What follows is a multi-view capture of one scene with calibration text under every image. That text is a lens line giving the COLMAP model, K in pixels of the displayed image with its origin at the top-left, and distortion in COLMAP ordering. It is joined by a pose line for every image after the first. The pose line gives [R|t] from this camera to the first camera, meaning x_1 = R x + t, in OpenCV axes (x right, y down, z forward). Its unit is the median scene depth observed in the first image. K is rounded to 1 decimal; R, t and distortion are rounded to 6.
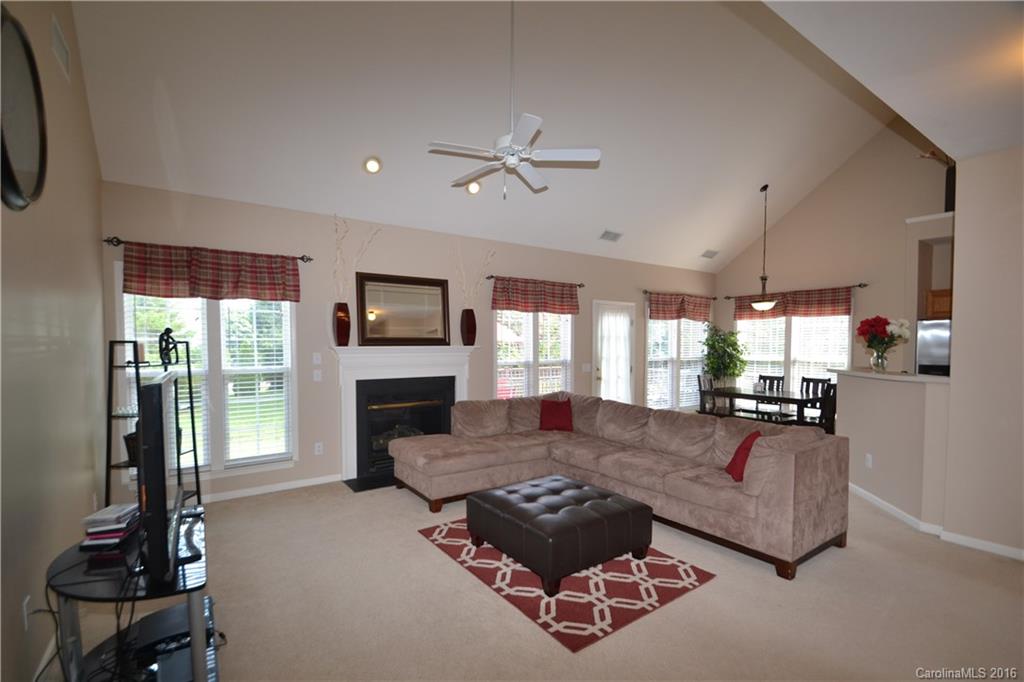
lens RADIAL K [[466.5, 0, 512.0], [0, 466.5, 341.0], [0, 0, 1]] dist [0.035900, -0.000009]
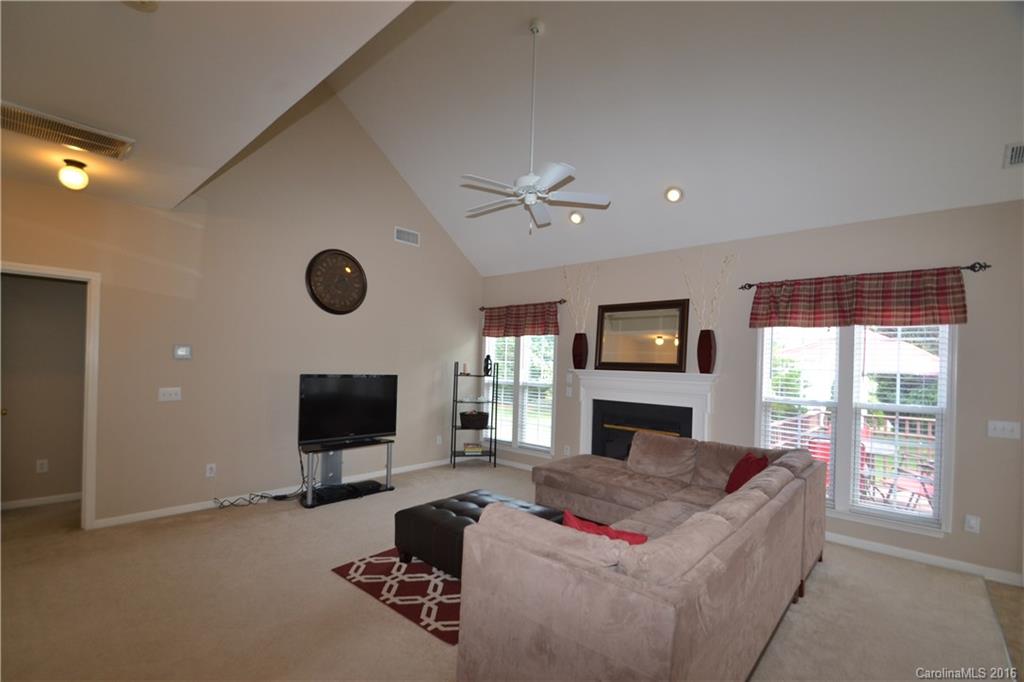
lens RADIAL K [[455.2, 0, 492.9], [0, 455.2, 361.5], [0, 0, 1]] dist [-0.001285, -0.000464]
pose [[0.208920, 0.004105, -0.977924, 0.701361], [-0.026302, 0.999653, -0.001423, -0.000478], [0.977579, 0.026018, 0.208956, 0.511266]]
